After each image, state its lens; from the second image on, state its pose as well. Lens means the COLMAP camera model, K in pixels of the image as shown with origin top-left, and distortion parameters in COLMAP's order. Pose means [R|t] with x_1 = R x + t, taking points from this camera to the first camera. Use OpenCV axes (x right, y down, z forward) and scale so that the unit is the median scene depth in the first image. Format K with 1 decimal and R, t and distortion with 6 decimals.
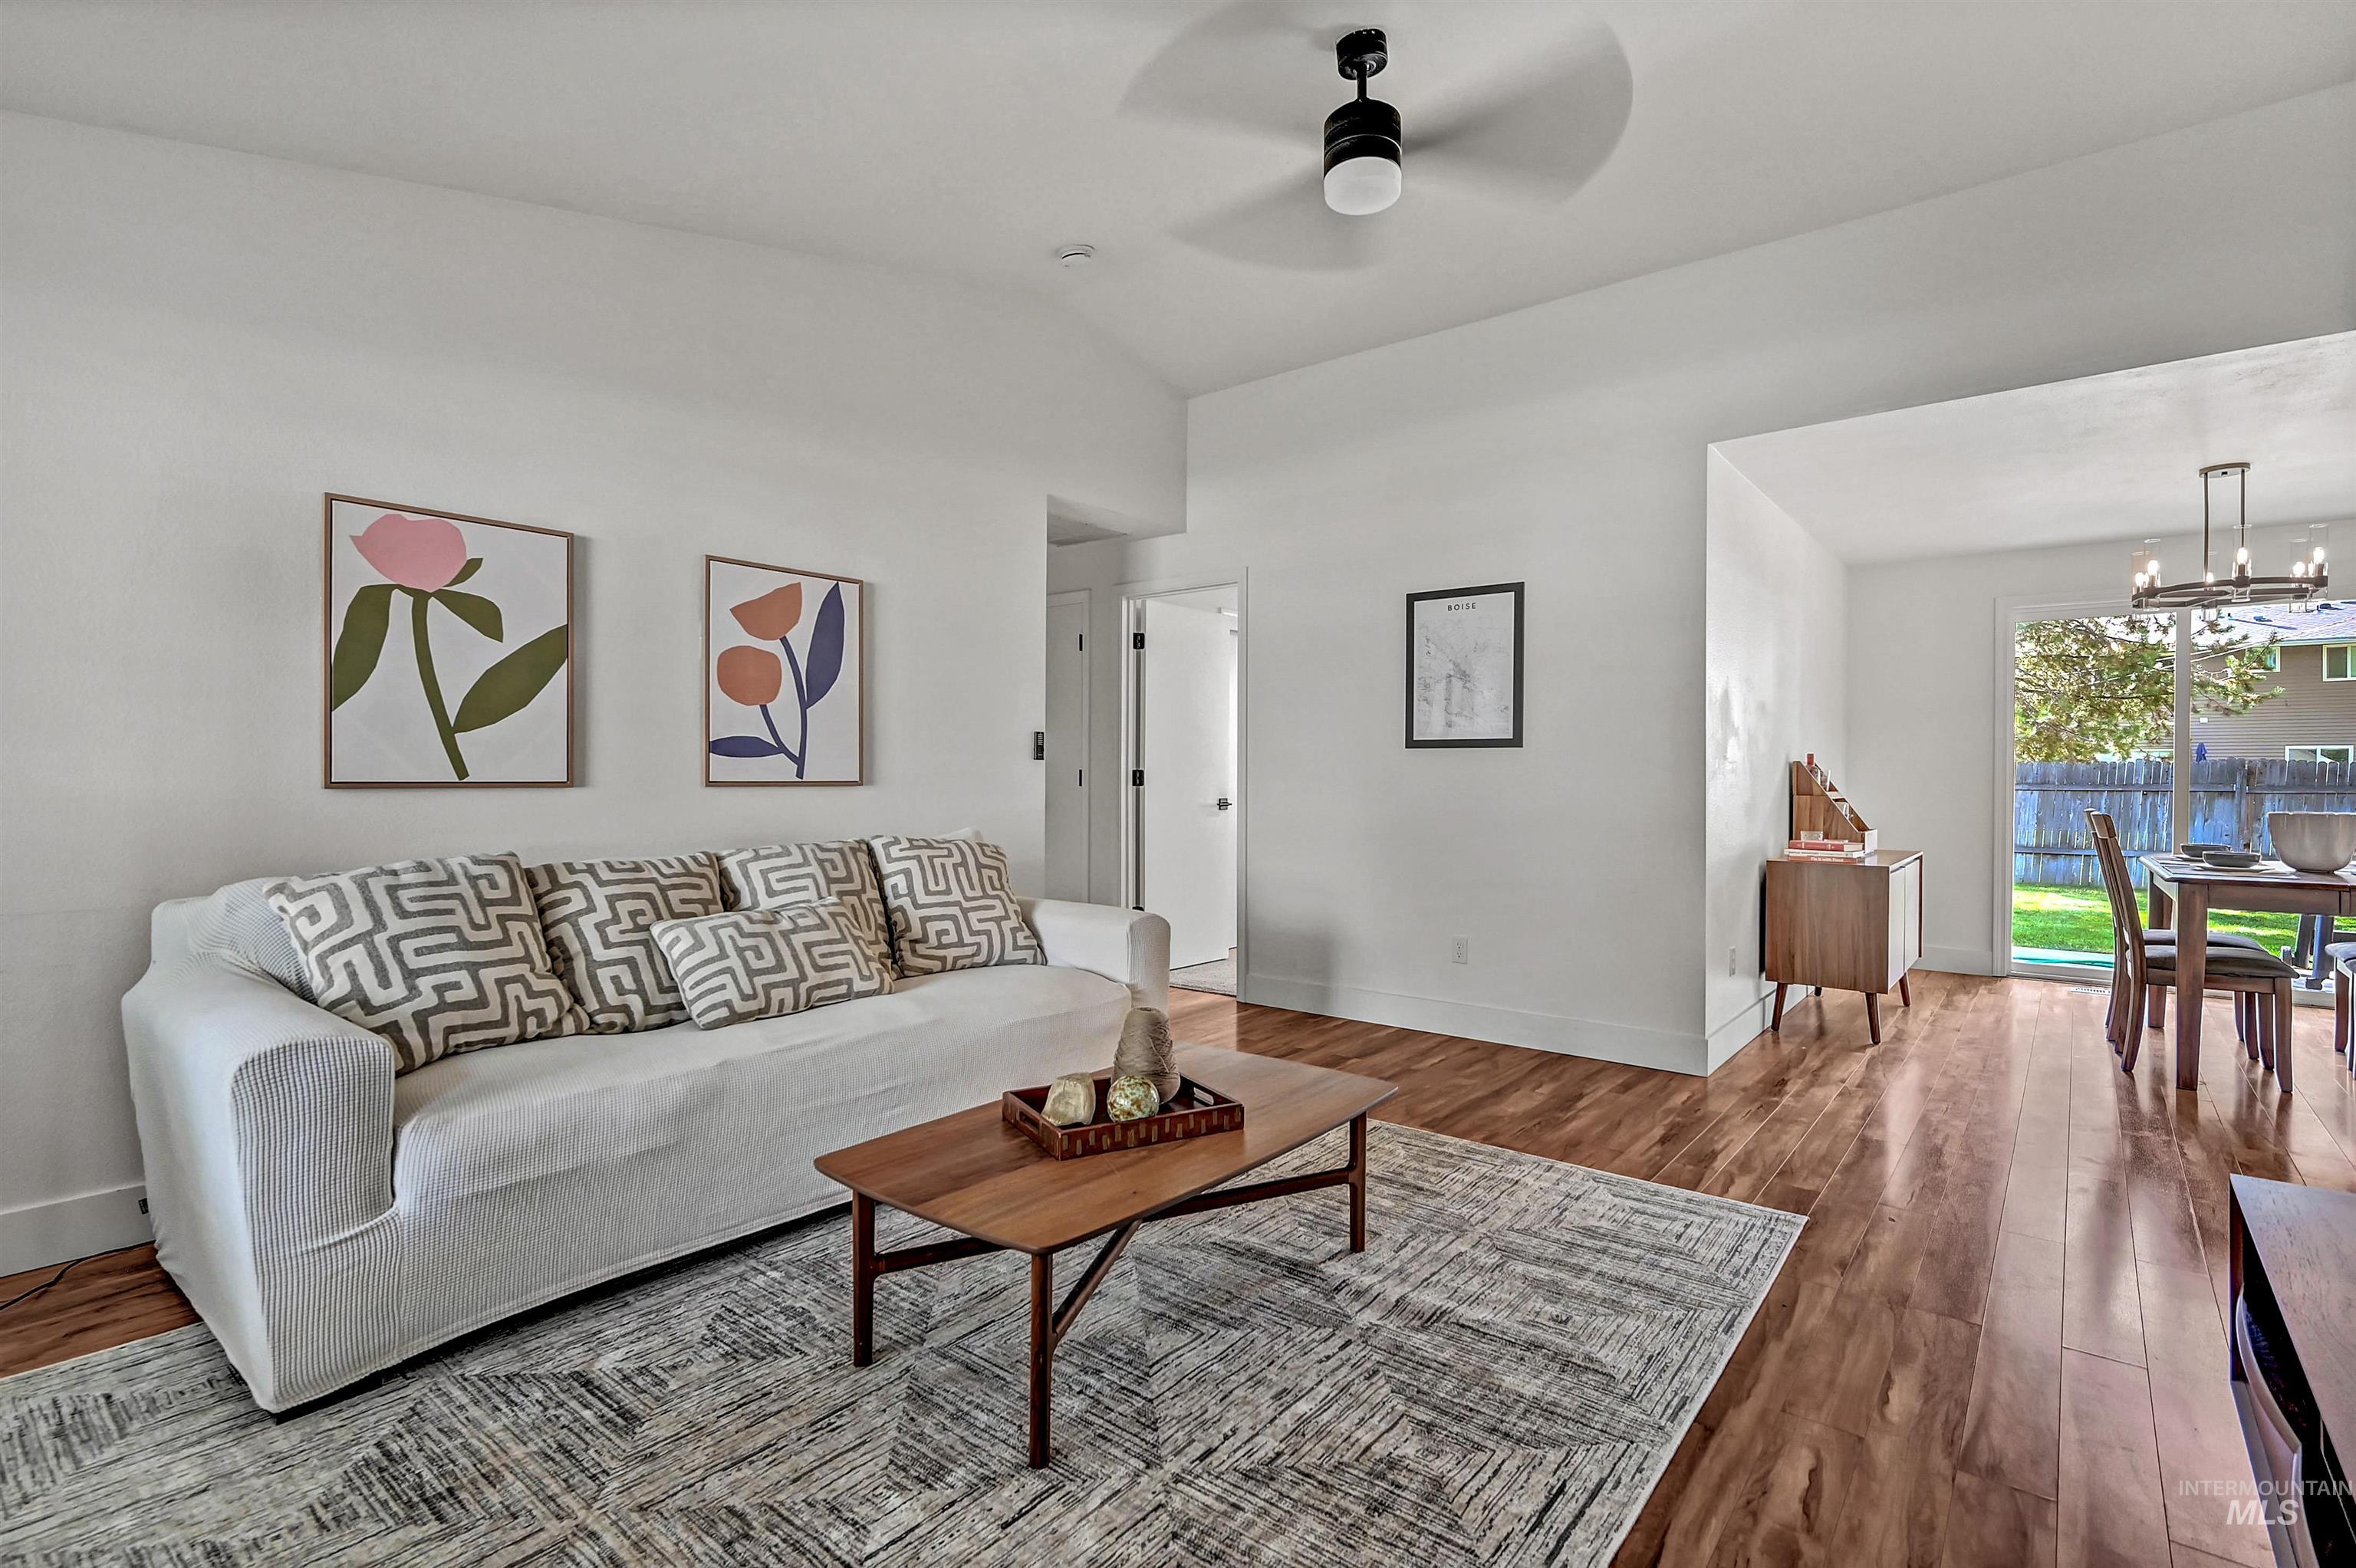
lens RADIAL K [[1096.3, 0, 1189.5], [0, 1096.3, 780.6], [0, 0, 1]] dist [-0.001209, 0.000053]
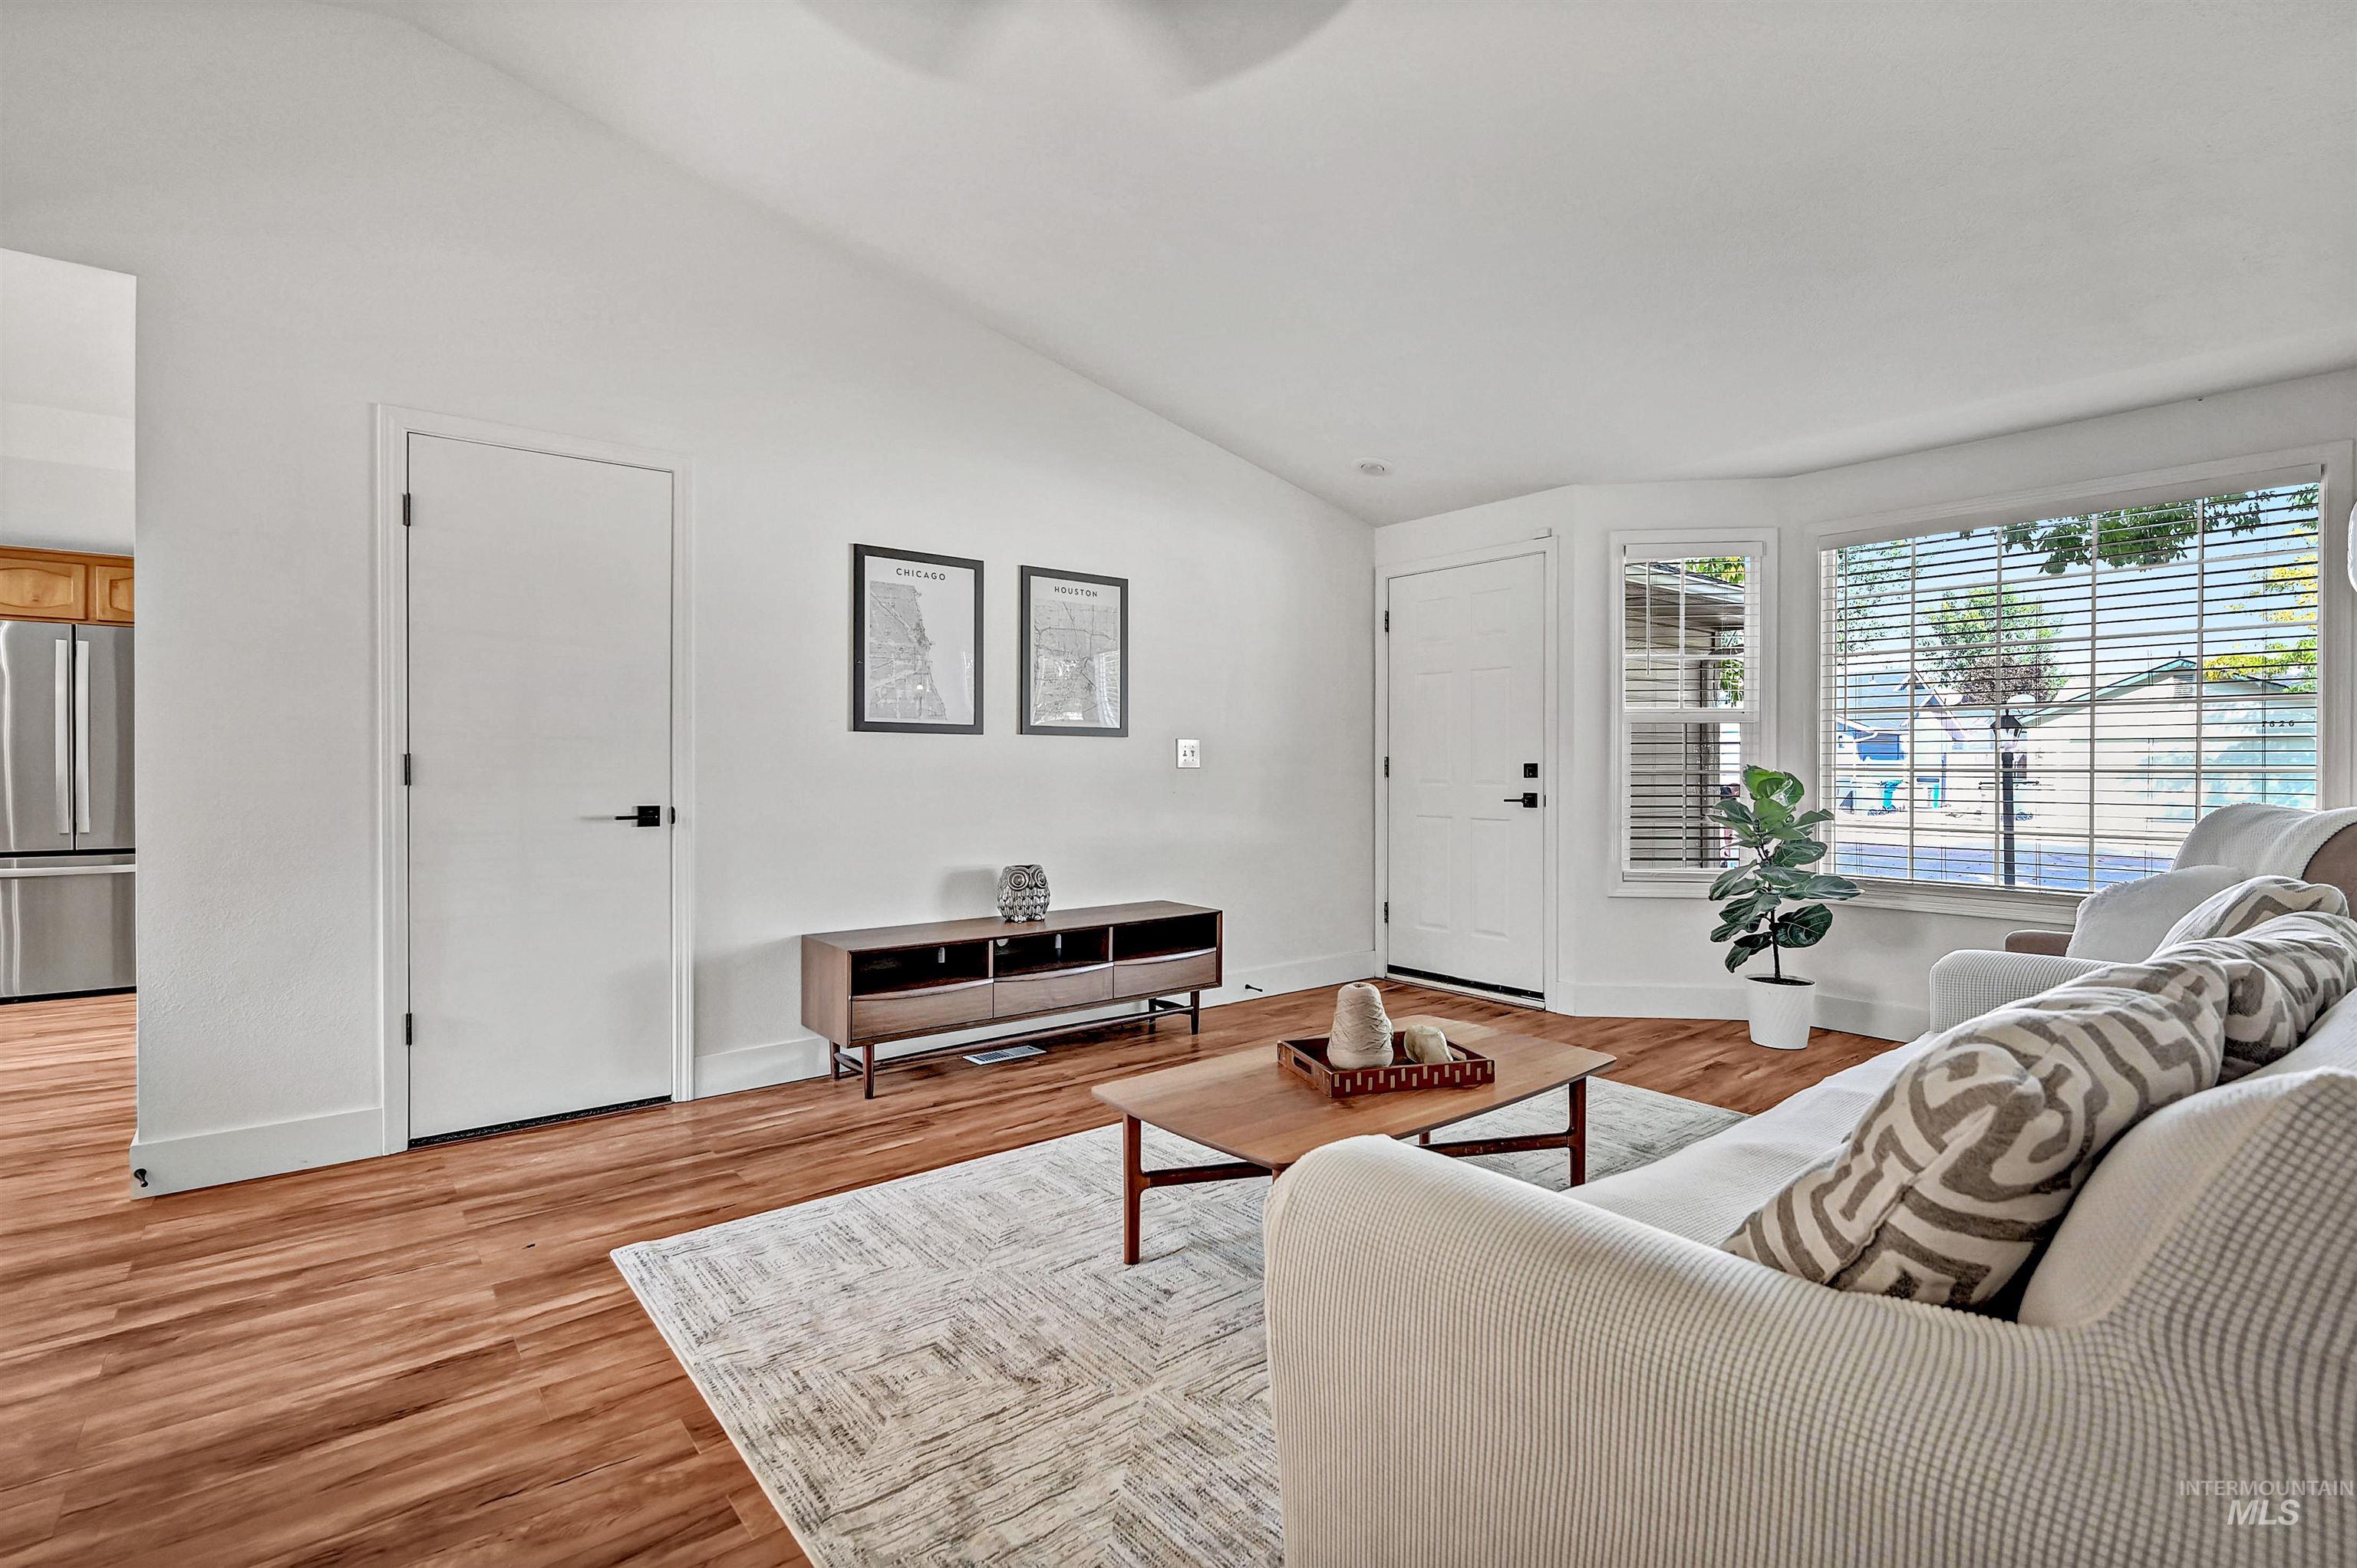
lens RADIAL K [[1096.8, 0, 1190.0], [0, 1096.8, 780.6], [0, 0, 1]] dist [-0.001209, 0.000053]
pose [[-0.976612, -0.011735, 0.214688, -0.092153], [-0.008142, 0.999812, 0.017616, -0.012647], [-0.214854, 0.015456, -0.976524, 1.704690]]
